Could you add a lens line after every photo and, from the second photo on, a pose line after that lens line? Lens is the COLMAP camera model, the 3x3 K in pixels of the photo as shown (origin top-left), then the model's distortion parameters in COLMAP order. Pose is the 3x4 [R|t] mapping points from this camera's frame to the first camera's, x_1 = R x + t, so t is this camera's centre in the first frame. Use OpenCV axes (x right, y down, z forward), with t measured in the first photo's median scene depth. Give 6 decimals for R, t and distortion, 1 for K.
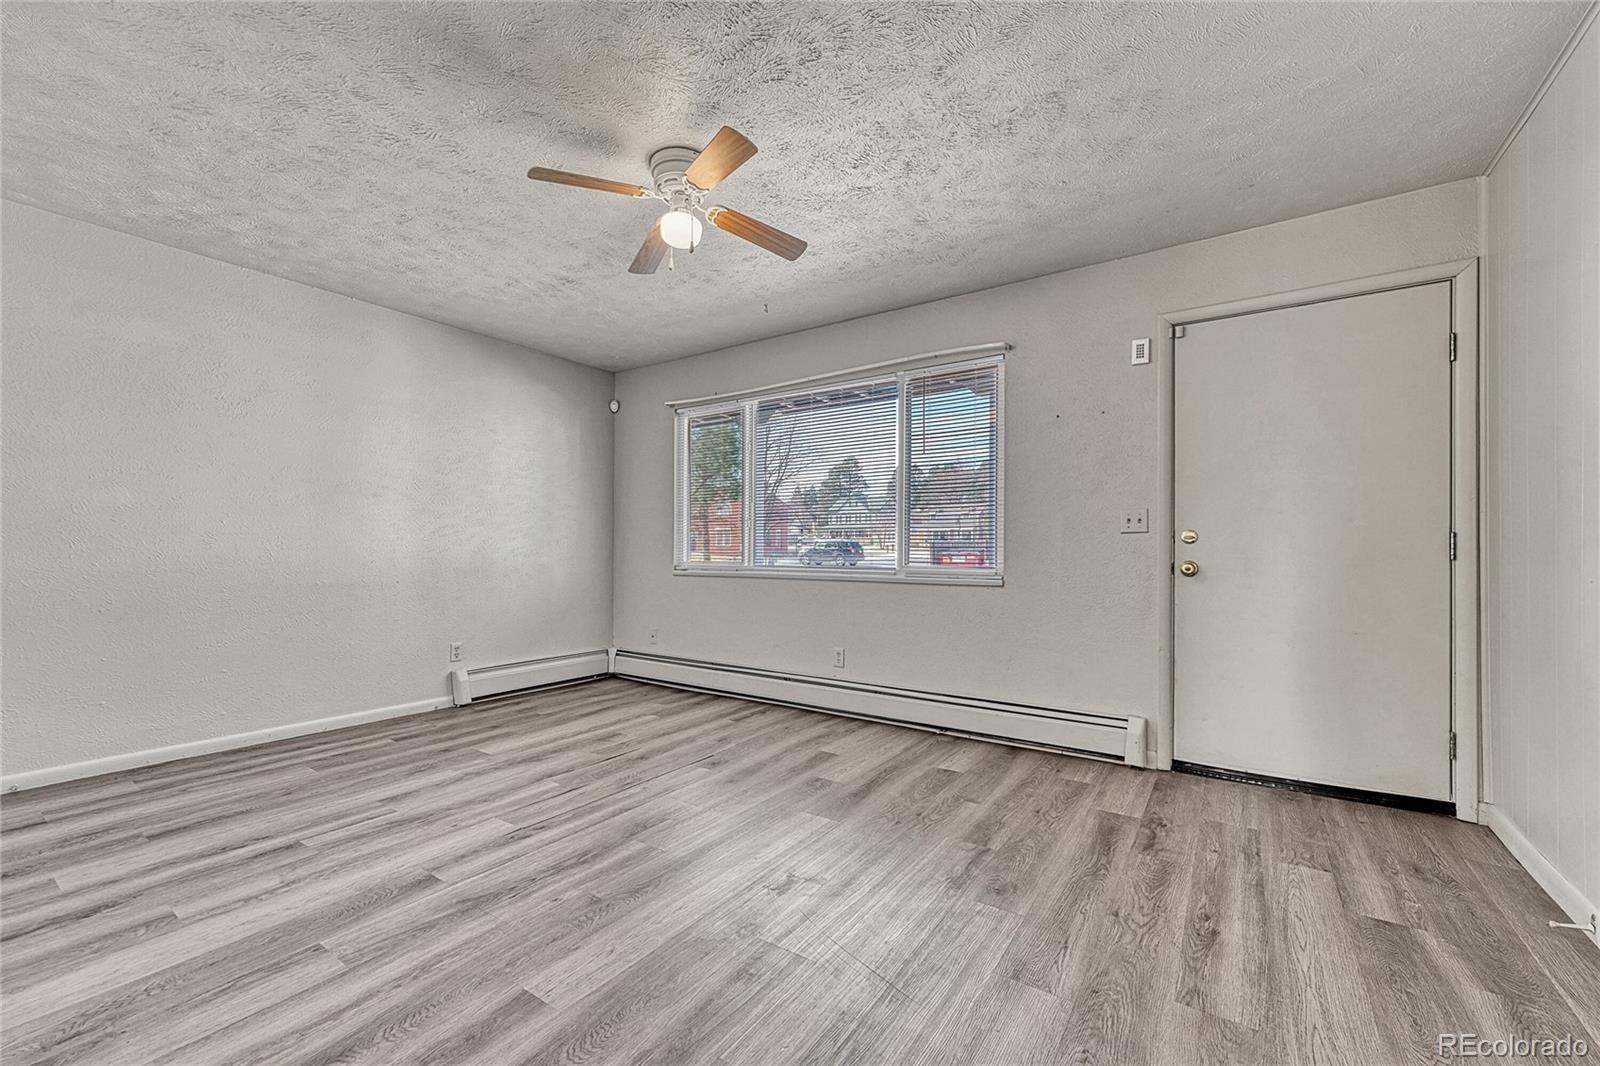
lens RADIAL K [[642.3, 0, 784.2], [0, 642.3, 548.9], [0, 0, 1]] dist [-0.000879, -0.000204]
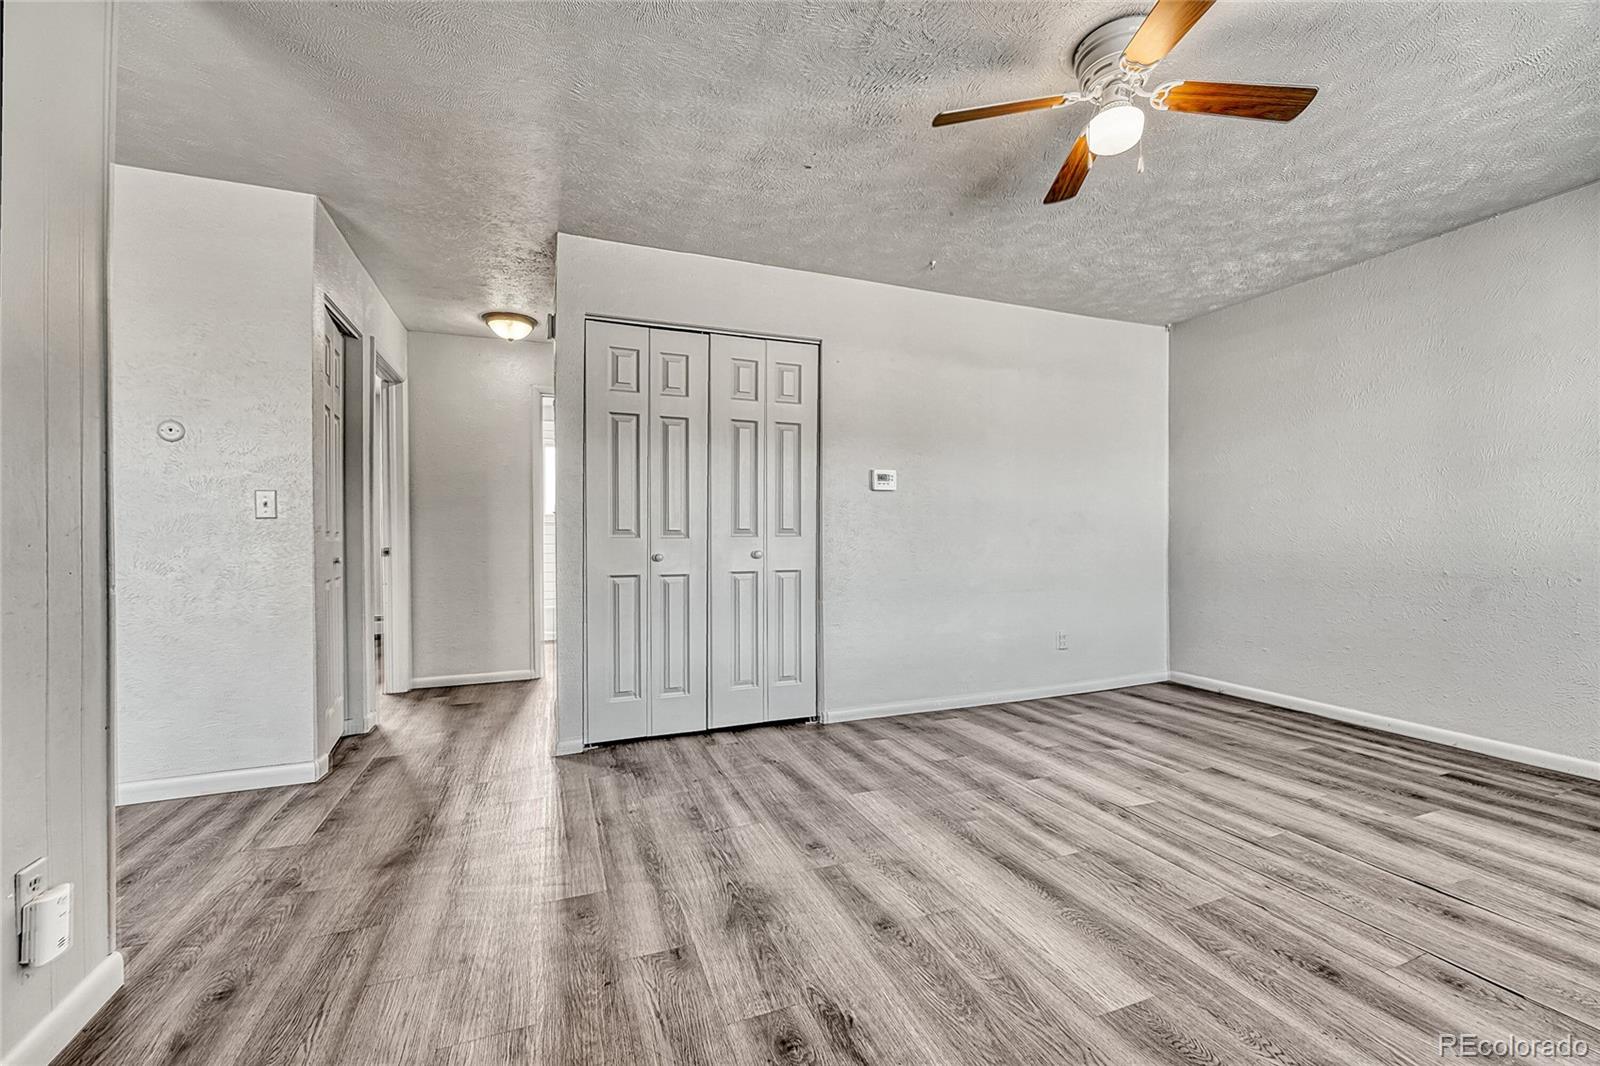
lens RADIAL K [[638.2, 0, 796.5], [0, 638.2, 539.2], [0, 0, 1]] dist [-0.000055, 0.000303]
pose [[-0.550984, 0.001918, -0.834514, 0.666460], [0.004754, 0.999988, -0.000841, 0.006780], [0.834502, -0.004431, -0.550986, 1.043047]]
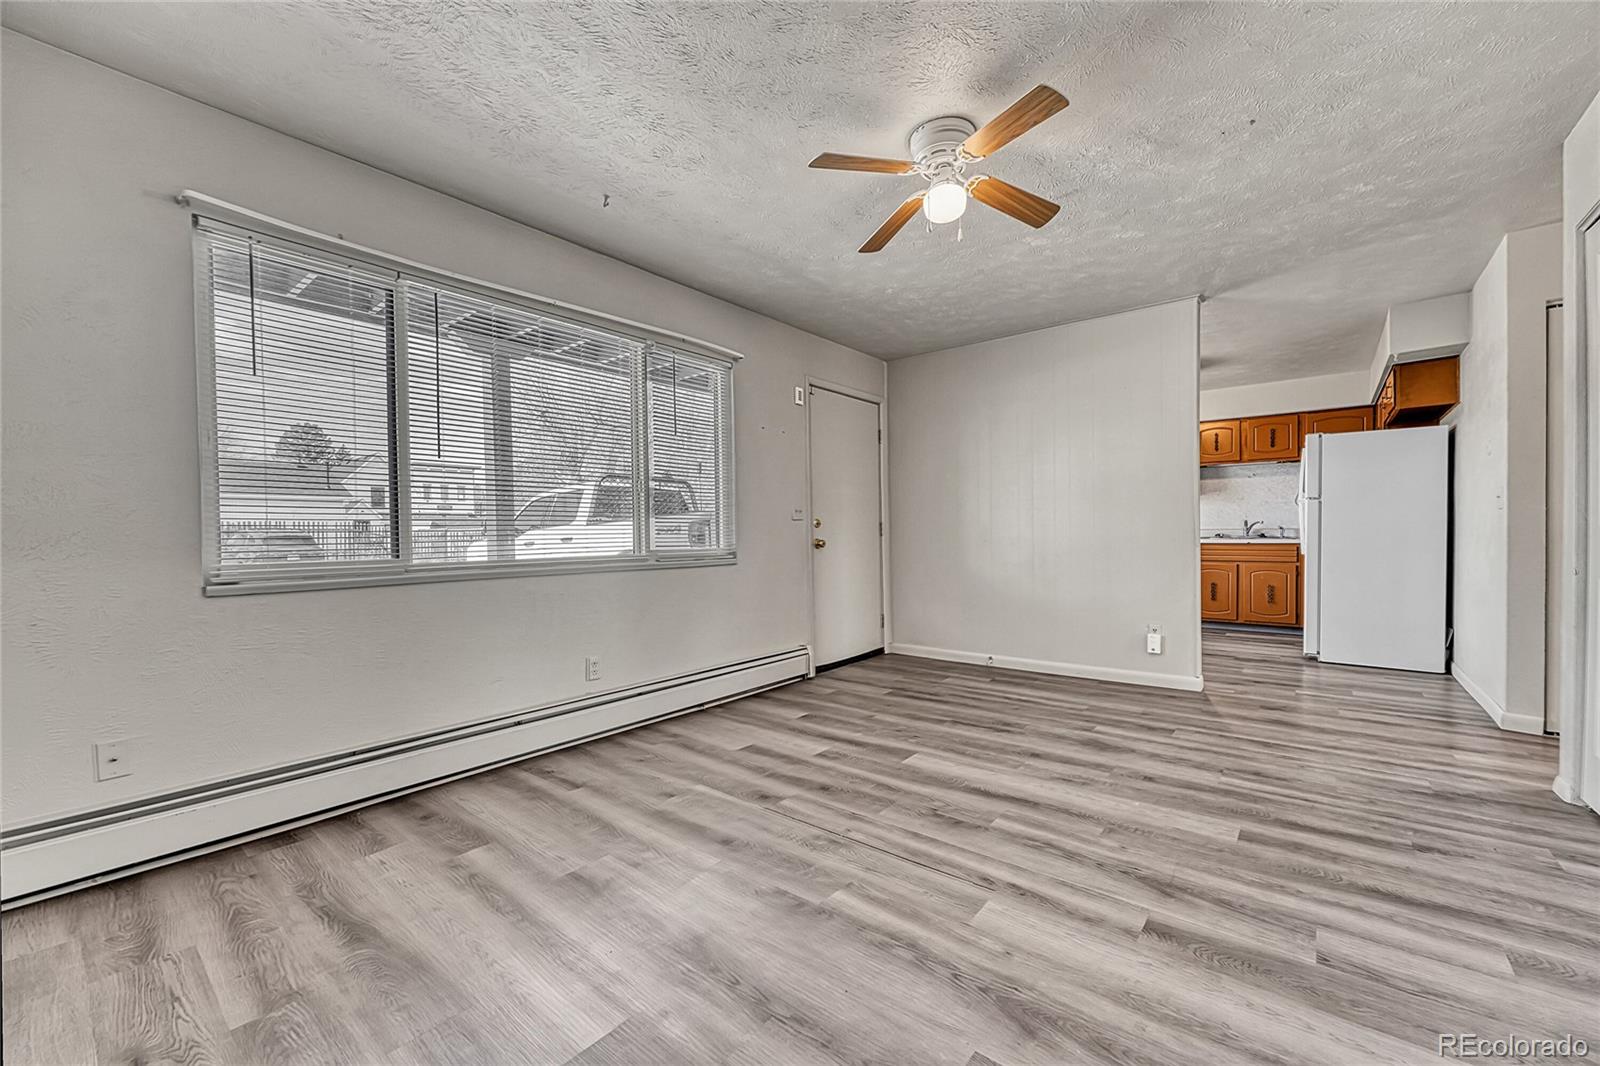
lens RADIAL K [[638.2, 0, 796.5], [0, 638.2, 539.2], [0, 0, 1]] dist [-0.000055, 0.000303]
pose [[0.076453, -0.013704, 0.996979, -1.097127], [0.007807, 0.999883, 0.013145, -0.000475], [-0.997043, 0.006779, 0.076551, 1.089501]]
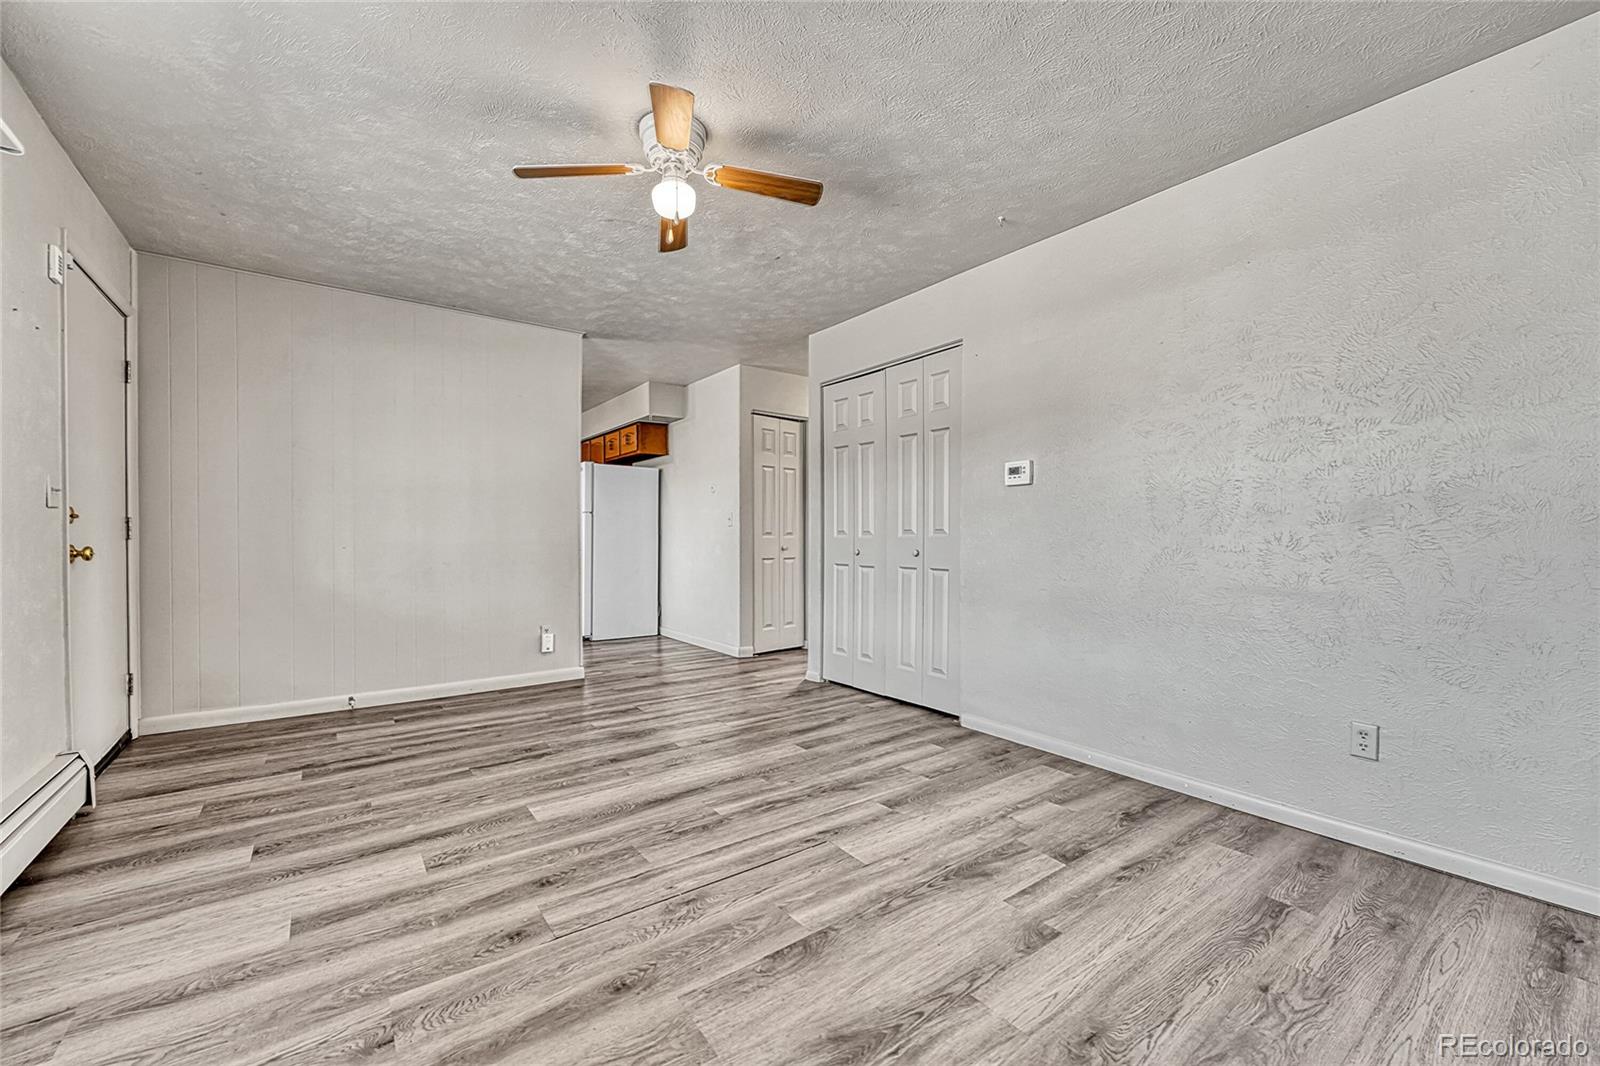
lens RADIAL K [[644.0, 0, 801.2], [0, 644.0, 525.3], [0, 0, 1]] dist [-0.001223, 0.000110]
pose [[-0.949511, -0.001367, 0.313732, -0.608670], [-0.007826, 0.999783, -0.019327, 0.004665], [-0.313637, -0.020807, -0.949315, 1.748930]]
